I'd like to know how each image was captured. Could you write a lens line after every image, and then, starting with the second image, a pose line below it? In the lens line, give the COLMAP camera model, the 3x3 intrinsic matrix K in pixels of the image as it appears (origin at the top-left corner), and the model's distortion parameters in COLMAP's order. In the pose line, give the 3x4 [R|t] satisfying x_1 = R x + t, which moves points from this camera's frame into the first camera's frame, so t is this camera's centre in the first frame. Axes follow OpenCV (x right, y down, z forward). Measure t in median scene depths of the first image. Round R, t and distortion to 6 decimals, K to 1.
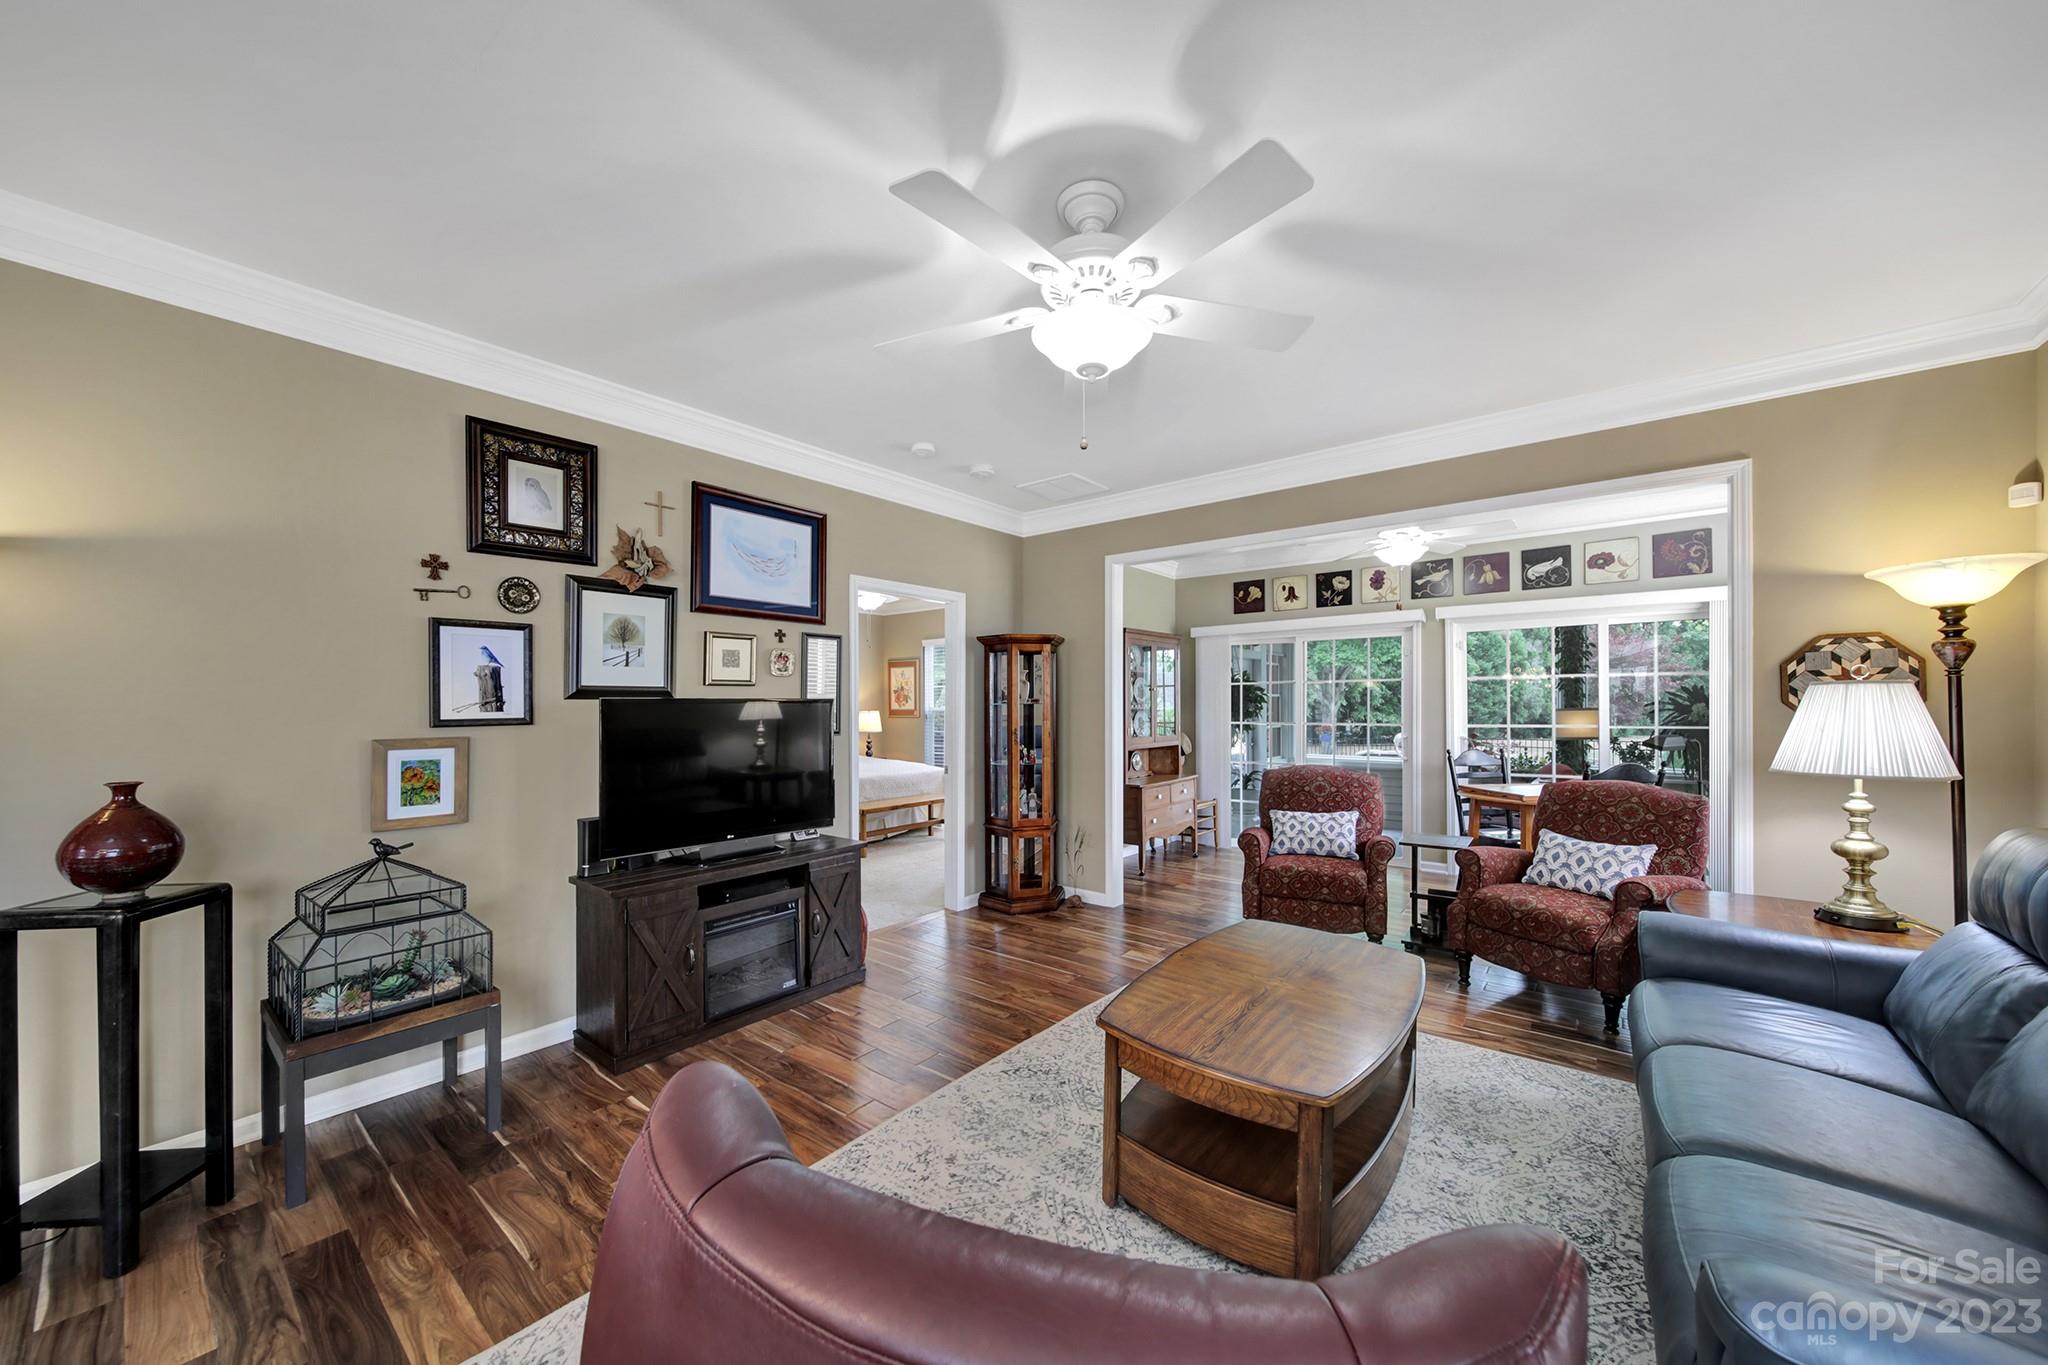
lens RADIAL K [[723.6, 0, 1021.2], [0, 723.6, 701.5], [0, 0, 1]] dist [-0.003254, -0.000751]
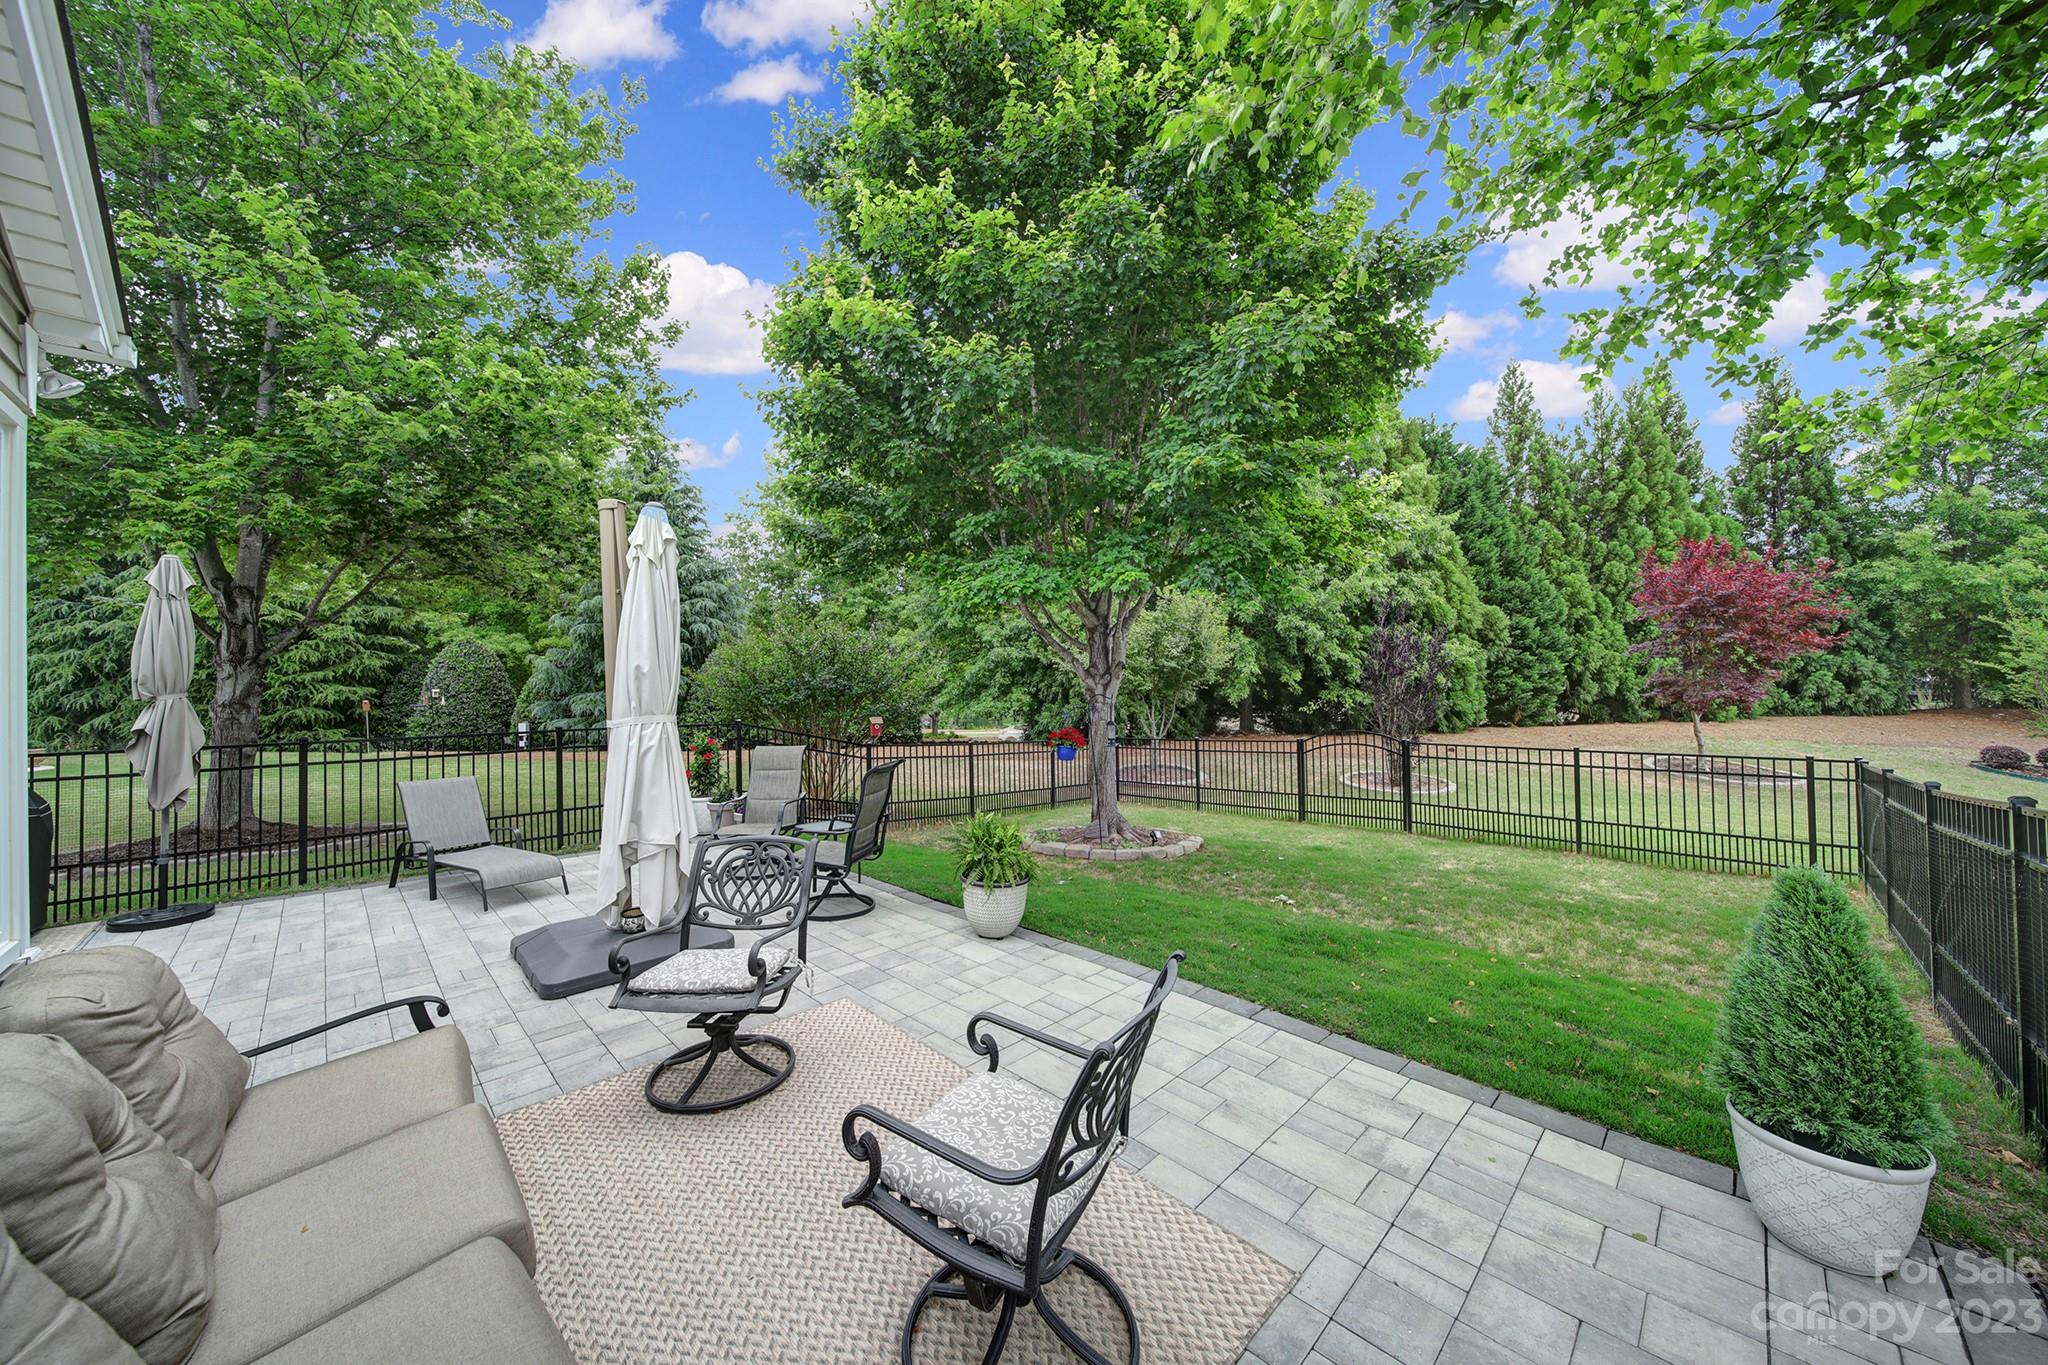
lens RADIAL K [[723.6, 0, 1020.3], [0, 723.6, 674.4], [0, 0, 1]] dist [-0.003254, -0.000751]
pose [[0.994285, -0.018363, -0.105166, 1.195317], [0.017493, 0.999805, -0.009193, -0.004663], [0.105314, 0.007300, 0.994412, 1.308179]]
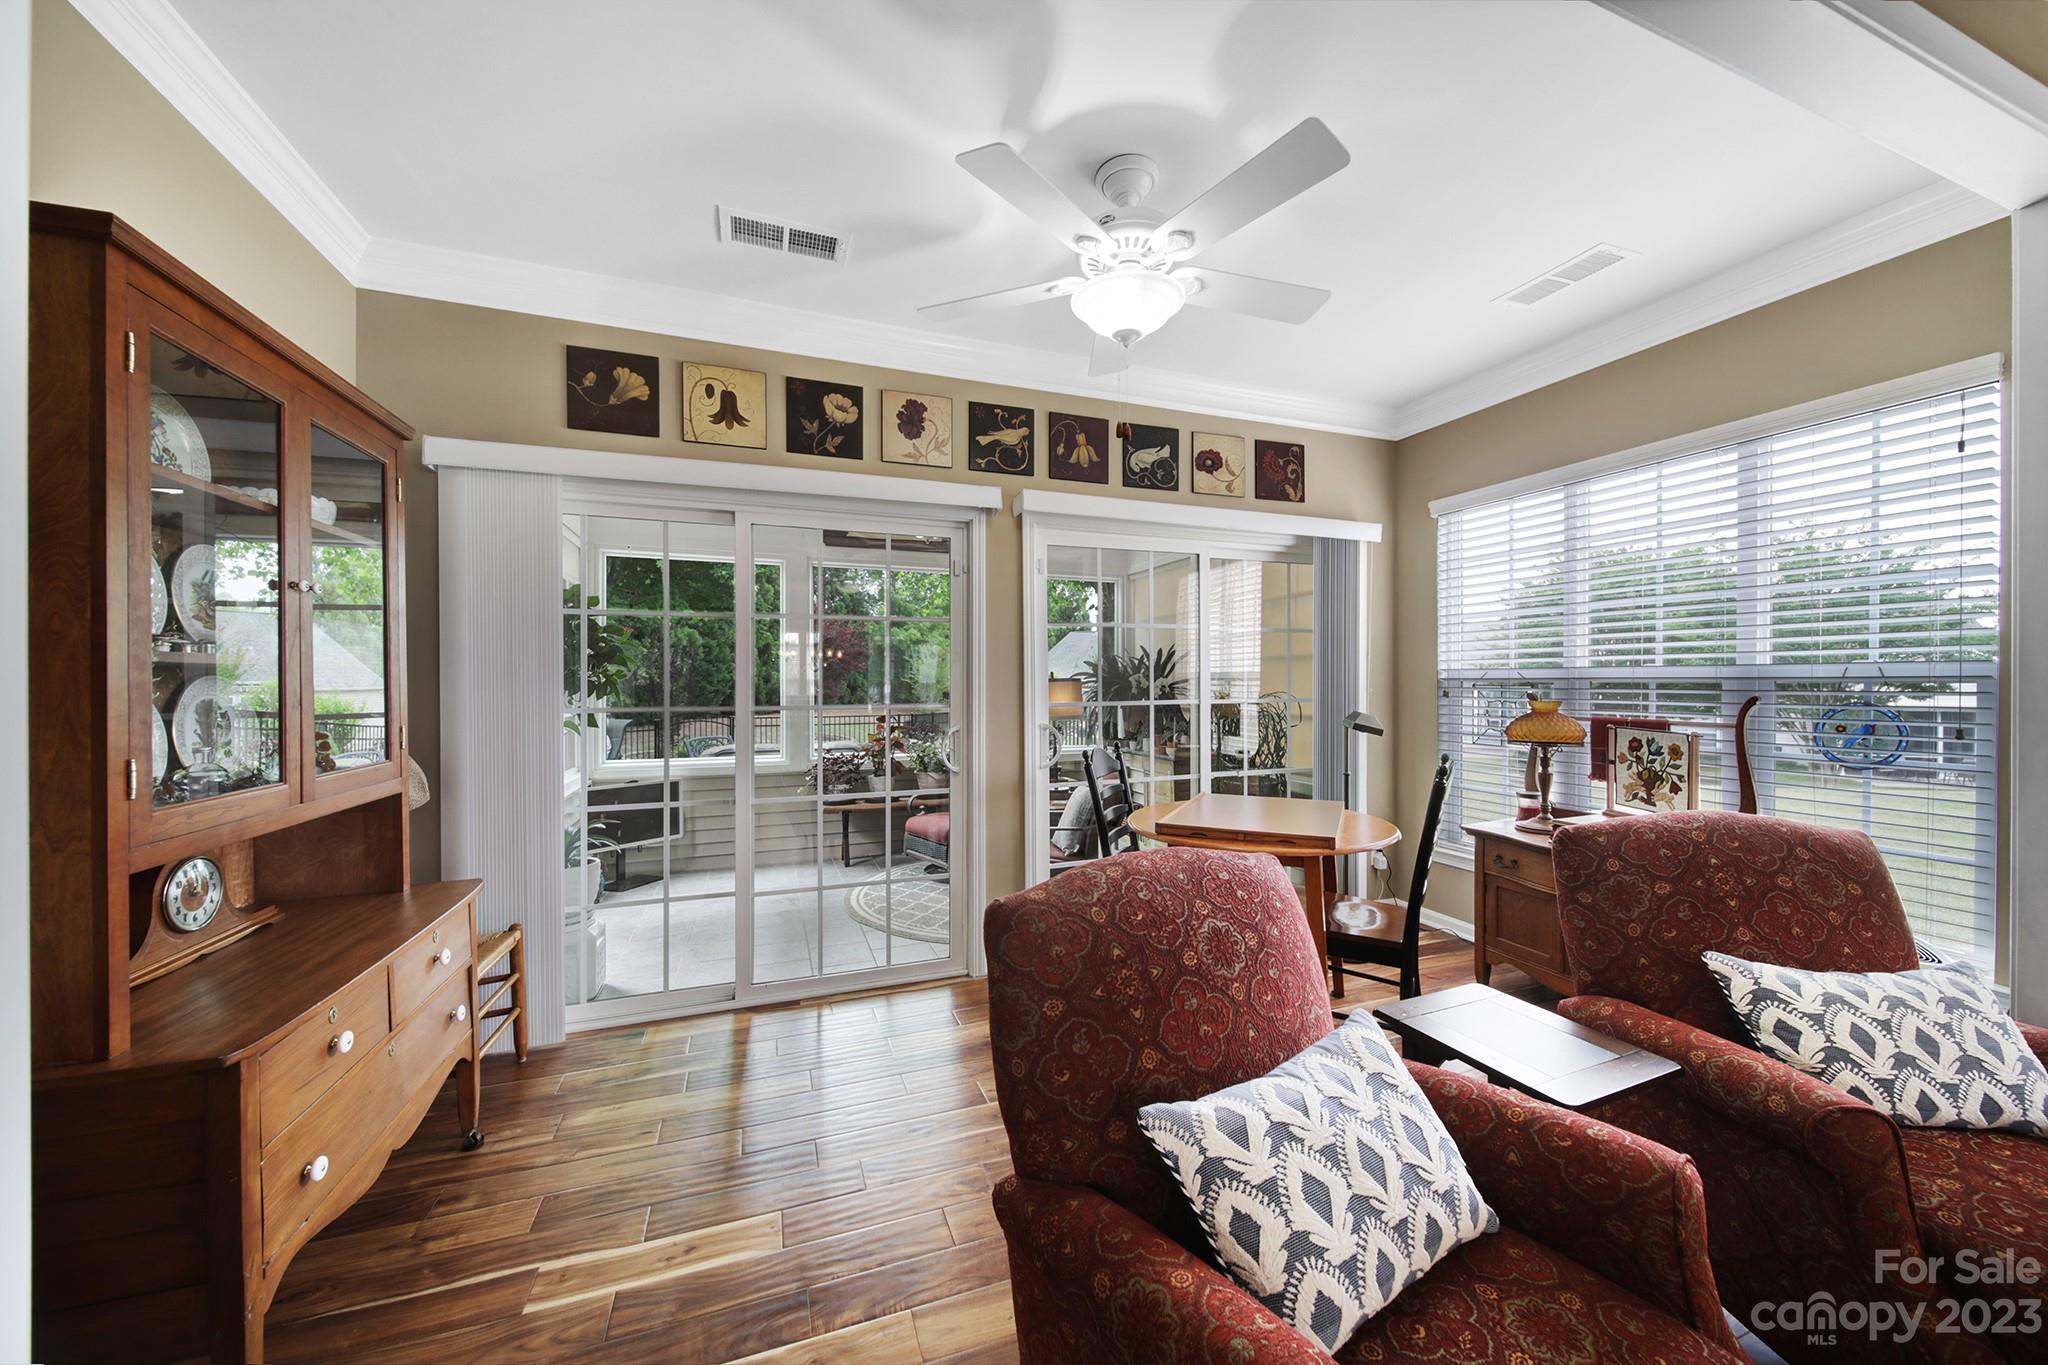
lens RADIAL K [[723.6, 0, 1029.7], [0, 723.6, 677.2], [0, 0, 1]] dist [-0.003254, -0.000751]
pose [[0.509438, 0.009687, 0.860453, 0.105830], [-0.004893, 0.999953, -0.008360, 0.016021], [-0.860494, 0.000049, 0.509461, 0.693394]]
